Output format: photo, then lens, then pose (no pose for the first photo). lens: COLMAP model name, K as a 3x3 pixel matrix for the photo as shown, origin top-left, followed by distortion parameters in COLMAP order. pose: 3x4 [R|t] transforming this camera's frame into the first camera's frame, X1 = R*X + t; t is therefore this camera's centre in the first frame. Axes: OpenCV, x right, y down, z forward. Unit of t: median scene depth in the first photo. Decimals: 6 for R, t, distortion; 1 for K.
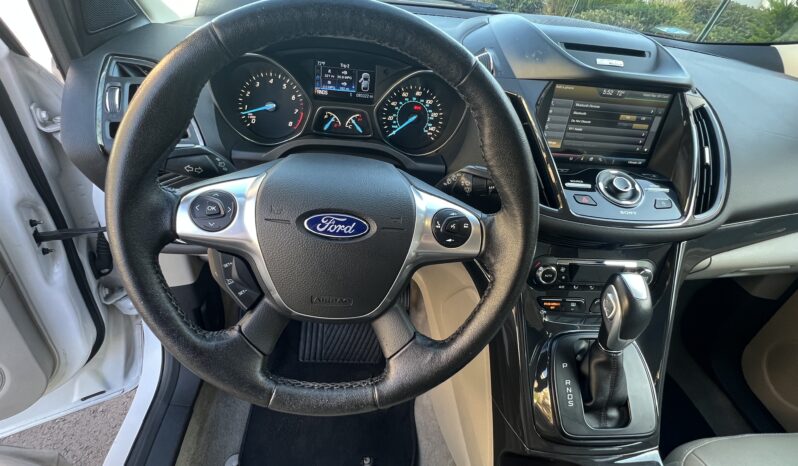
lens RADIAL K [[400.0, 0, 394.9], [0, 400.0, 238.5], [0, 0, 1]] dist [-0.004164, 0.000240]
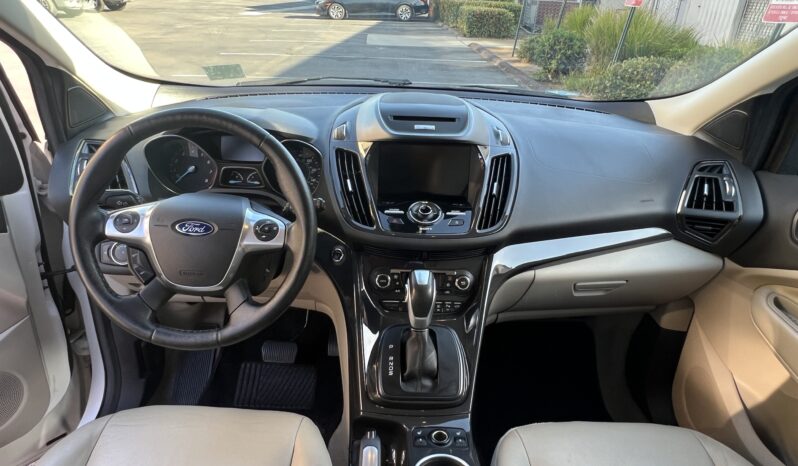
lens RADIAL K [[524.6, 0, 396.6], [0, 524.6, 238.8], [0, 0, 1]] dist [0.004268, -0.006628]
pose [[0.996517, -0.033865, -0.076198, 0.546066], [0.017870, 0.979318, -0.201539, 0.295970], [0.081447, 0.199475, 0.976512, -0.693551]]
